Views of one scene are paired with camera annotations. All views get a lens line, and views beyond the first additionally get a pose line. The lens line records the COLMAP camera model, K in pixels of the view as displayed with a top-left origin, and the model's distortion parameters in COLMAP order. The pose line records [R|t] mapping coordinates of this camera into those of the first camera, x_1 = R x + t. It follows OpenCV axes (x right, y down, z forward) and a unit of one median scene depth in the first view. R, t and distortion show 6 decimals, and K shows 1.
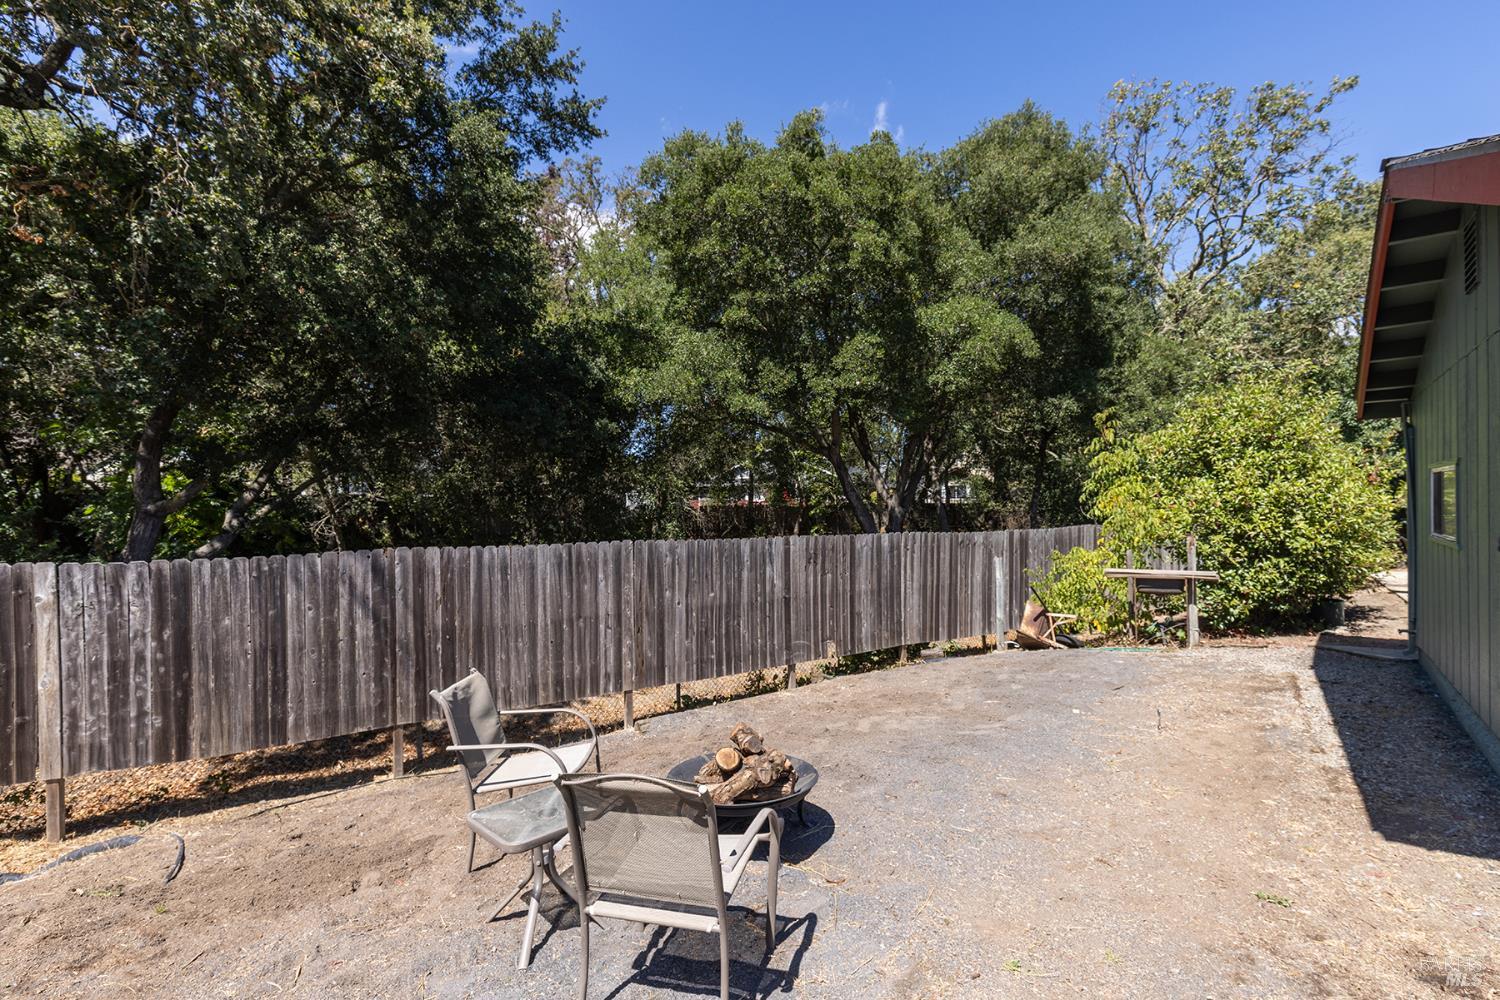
lens RADIAL K [[680.0, 0, 754.2], [0, 680.0, 503.8], [0, 0, 1]] dist [0.005527, -0.000702]
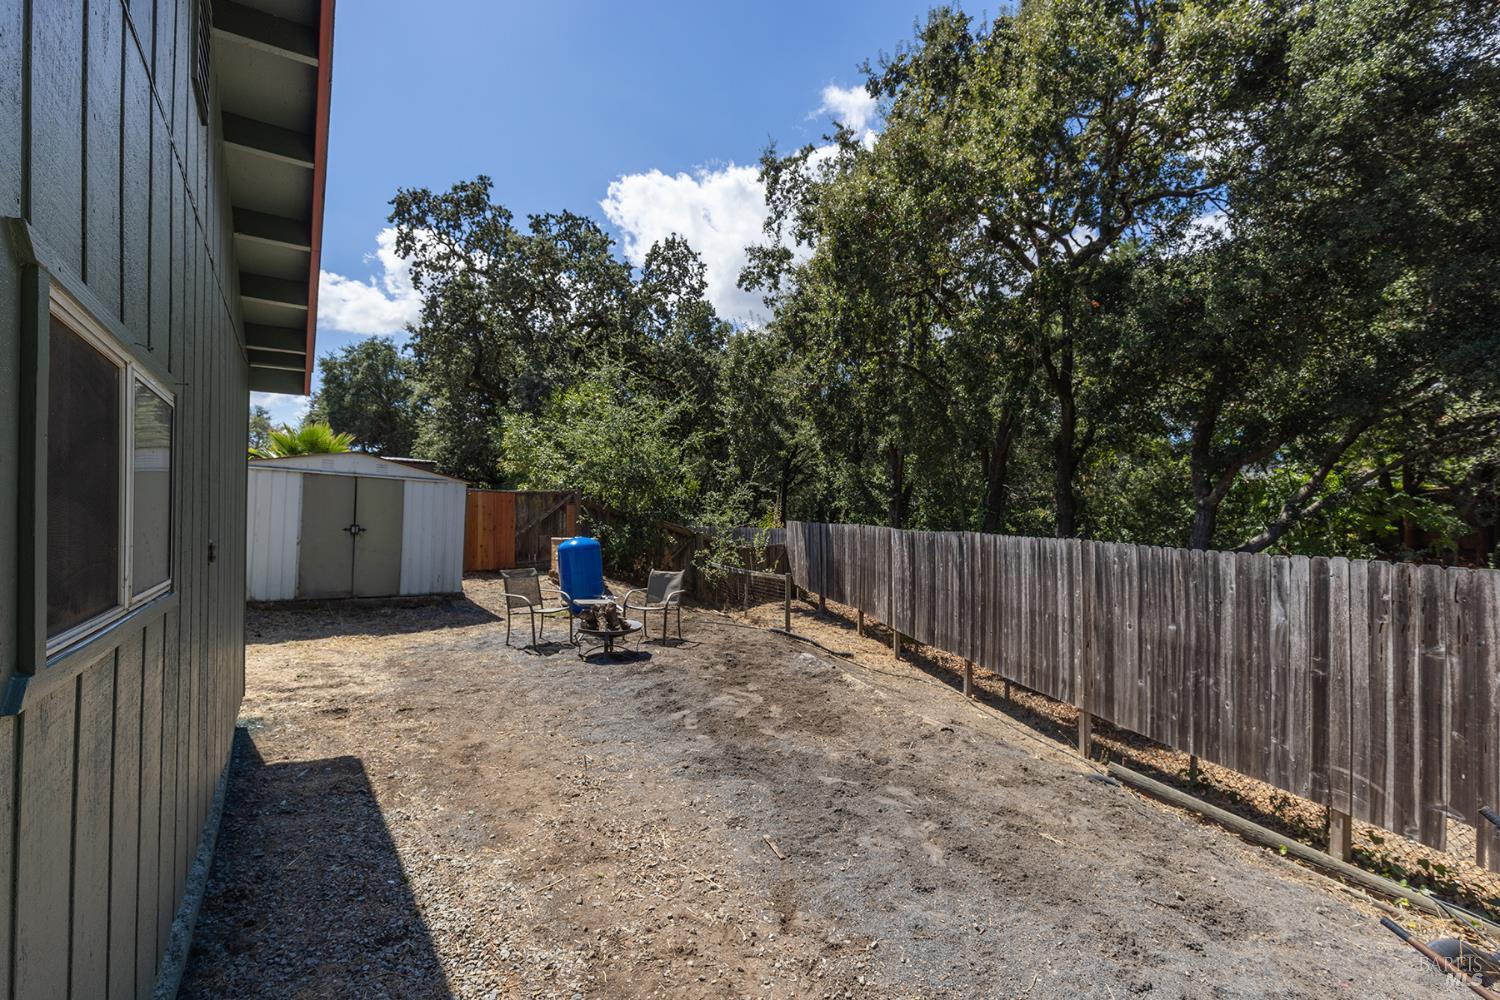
lens RADIAL K [[680.0, 0, 754.2], [0, 680.0, 503.8], [0, 0, 1]] dist [0.005527, -0.000702]
pose [[-0.299310, 0.003297, -0.954150, 0.749515], [0.007027, 0.999975, 0.001251, 0.003486], [0.954130, -0.006330, -0.299326, 0.818765]]
